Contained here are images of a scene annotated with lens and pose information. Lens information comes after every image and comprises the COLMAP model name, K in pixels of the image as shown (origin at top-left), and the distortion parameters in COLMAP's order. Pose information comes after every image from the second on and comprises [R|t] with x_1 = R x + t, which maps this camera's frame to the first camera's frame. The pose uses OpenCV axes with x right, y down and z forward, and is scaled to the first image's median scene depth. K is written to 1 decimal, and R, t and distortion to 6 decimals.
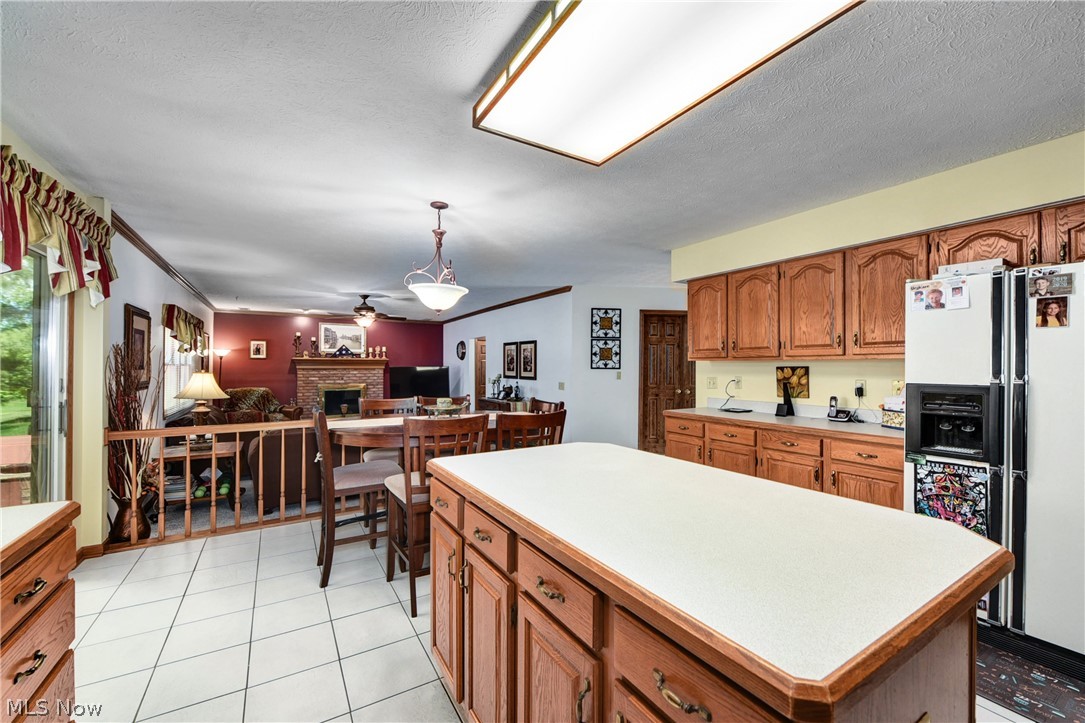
lens RADIAL K [[434.7, 0, 544.5], [0, 434.7, 363.0], [0, 0, 1]] dist [-0.010388, -0.000410]
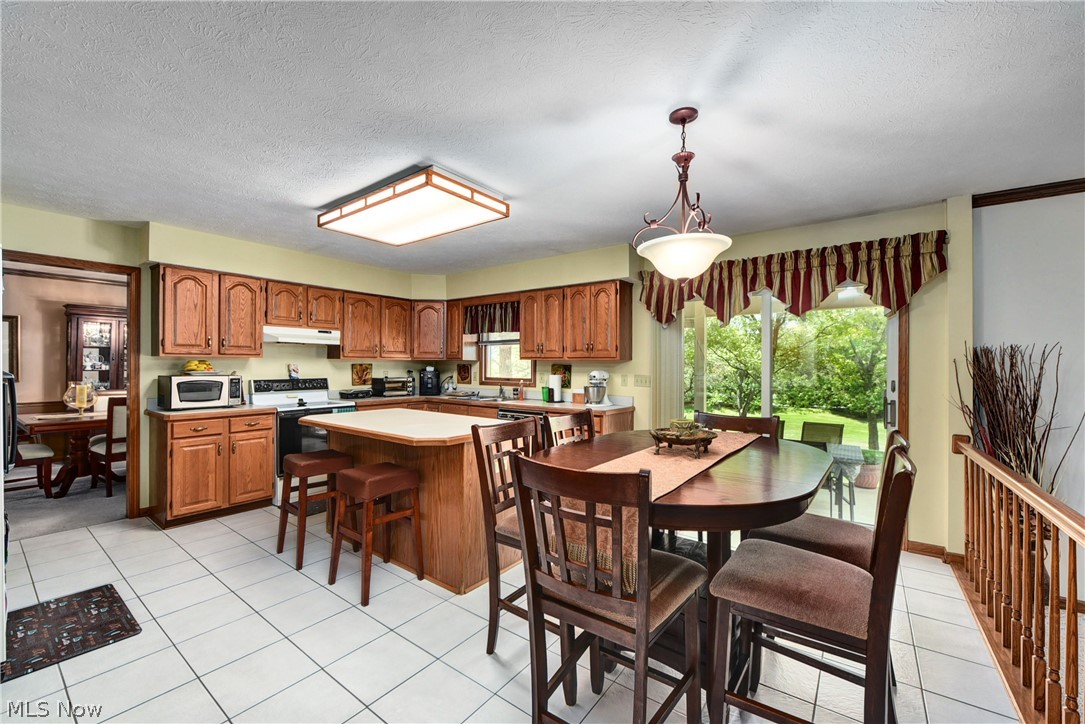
lens RADIAL K [[434.7, 0, 544.5], [0, 434.7, 363.5], [0, 0, 1]] dist [-0.010388, -0.000410]
pose [[-0.927478, -0.010636, -0.373726, 0.060333], [-0.005893, 0.999887, -0.013833, 0.003705], [0.373831, -0.010627, -0.927436, 0.488513]]
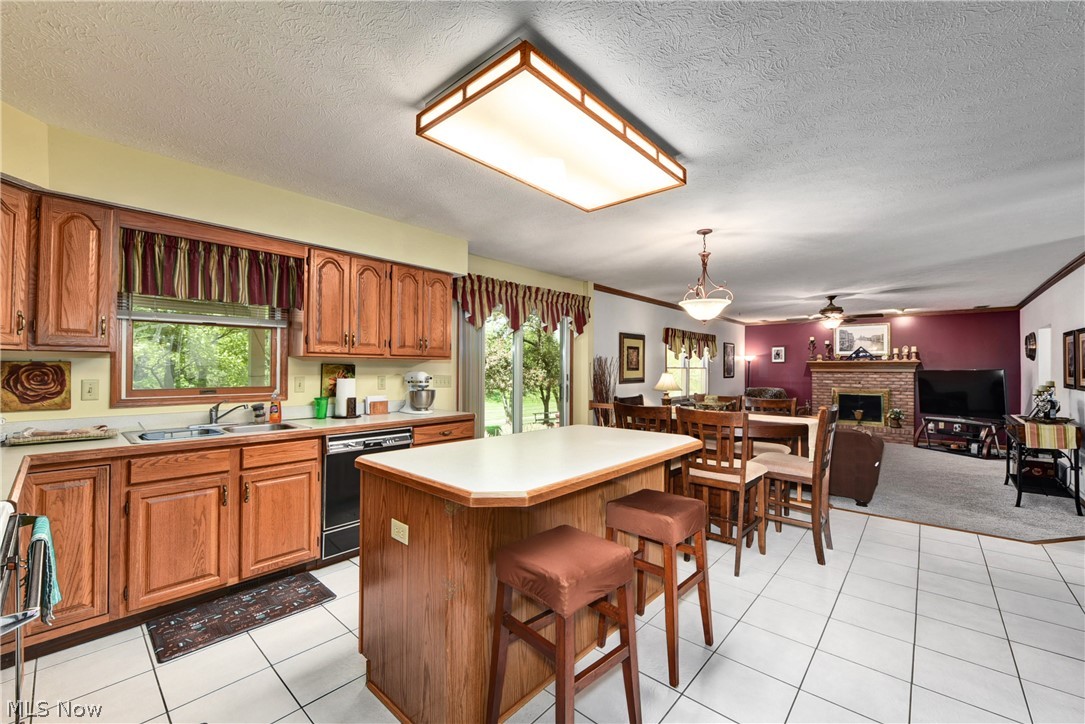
lens RADIAL K [[434.7, 0, 544.5], [0, 434.7, 363.5], [0, 0, 1]] dist [-0.010388, -0.000410]
pose [[0.288300, -0.011483, -0.957471, 0.246408], [0.003851, 0.999934, -0.010832, 0.002372], [0.957532, -0.000564, 0.288325, 0.077747]]
